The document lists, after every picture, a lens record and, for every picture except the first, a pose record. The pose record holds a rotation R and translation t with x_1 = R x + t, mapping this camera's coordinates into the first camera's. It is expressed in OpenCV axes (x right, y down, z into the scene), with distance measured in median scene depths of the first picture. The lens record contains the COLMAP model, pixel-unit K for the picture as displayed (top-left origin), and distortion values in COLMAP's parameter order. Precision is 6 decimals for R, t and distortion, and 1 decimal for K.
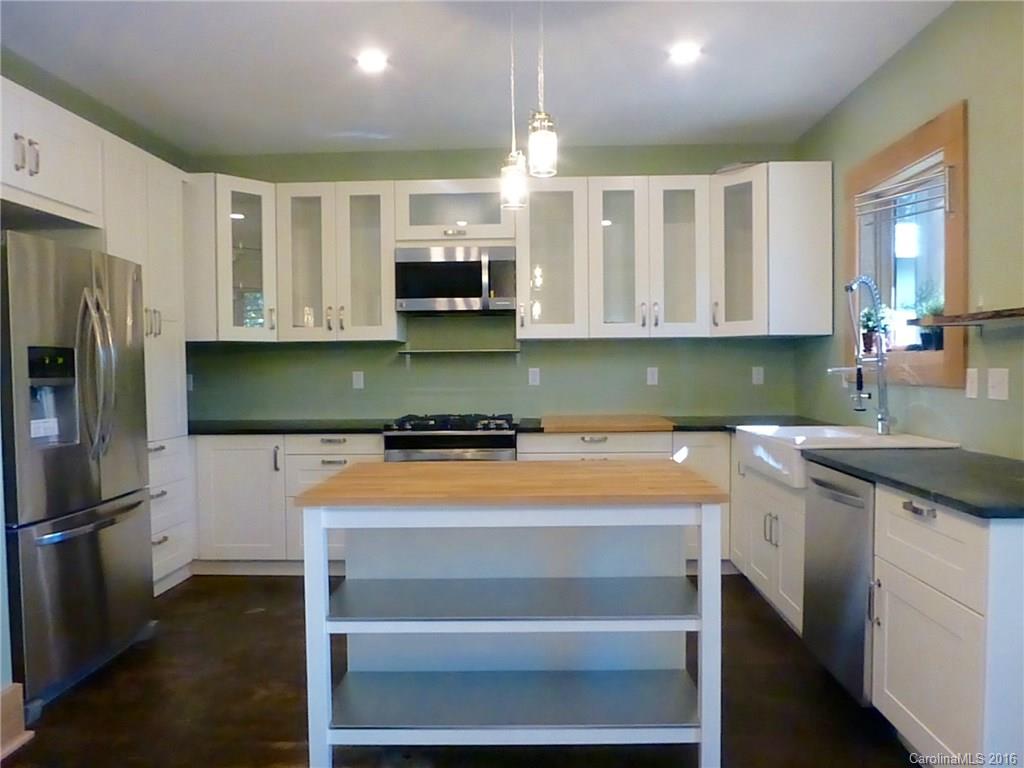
lens RADIAL K [[742.4, 0, 525.7], [0, 742.4, 382.2], [0, 0, 1]] dist [-0.027048, 0.000908]
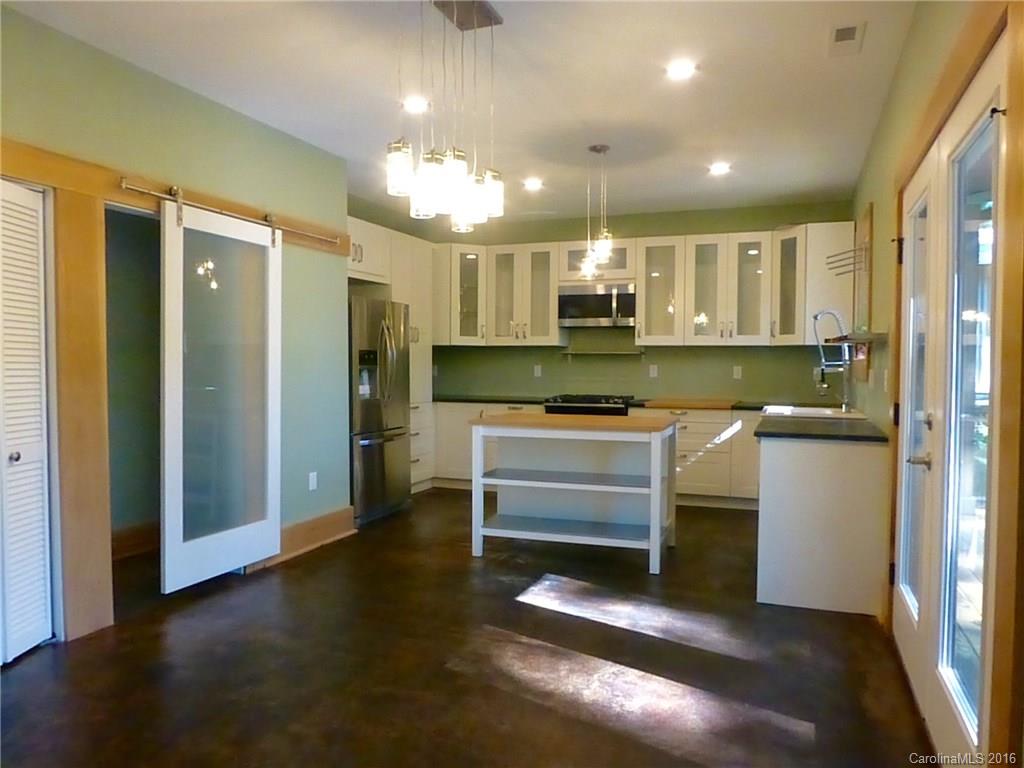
lens RADIAL K [[742.4, 0, 525.7], [0, 742.4, 382.2], [0, 0, 1]] dist [-0.027048, 0.000908]
pose [[0.948856, 0.025059, -0.314712, 0.267860], [-0.023481, 0.999686, 0.008805, 0.008190], [0.314834, -0.000965, 0.949146, -0.521201]]
